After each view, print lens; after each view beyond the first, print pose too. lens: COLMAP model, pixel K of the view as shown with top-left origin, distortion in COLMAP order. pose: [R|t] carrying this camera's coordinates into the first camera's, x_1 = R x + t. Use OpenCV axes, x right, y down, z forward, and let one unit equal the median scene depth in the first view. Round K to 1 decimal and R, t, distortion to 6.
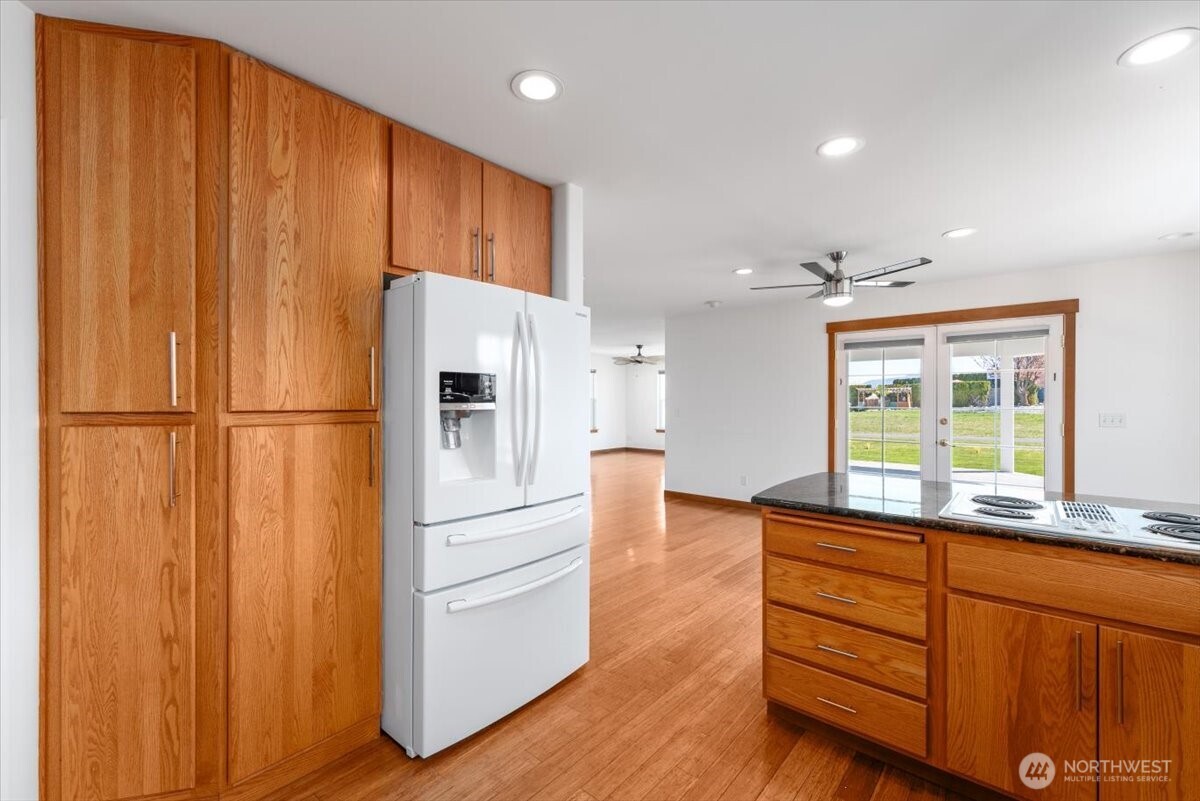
lens RADIAL K [[527.2, 0, 595.6], [0, 527.2, 401.6], [0, 0, 1]] dist [-0.004289, -0.000925]
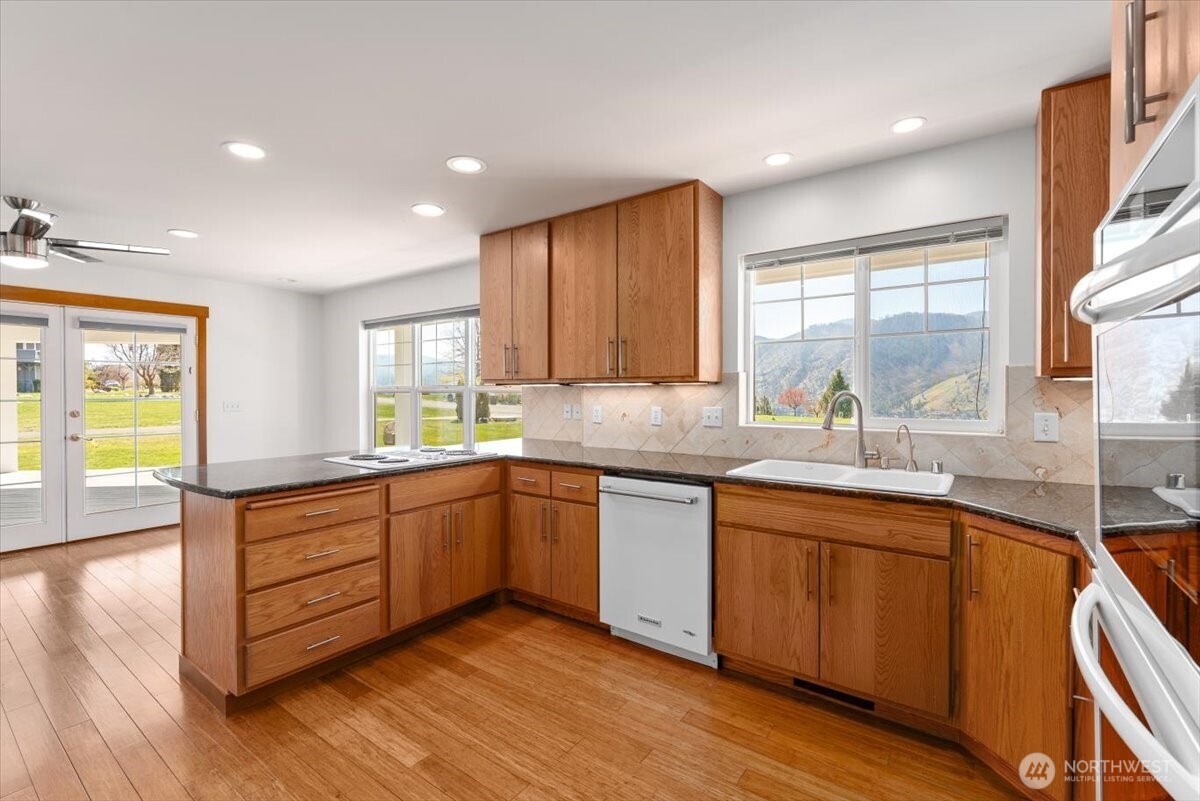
lens RADIAL K [[527.2, 0, 596.3], [0, 527.2, 395.4], [0, 0, 1]] dist [-0.004289, -0.000925]
pose [[-0.103995, -0.006426, 0.994557, -0.792649], [0.000638, 0.999978, 0.006527, 0.001307], [-0.994578, 0.001313, -0.103989, 0.491642]]
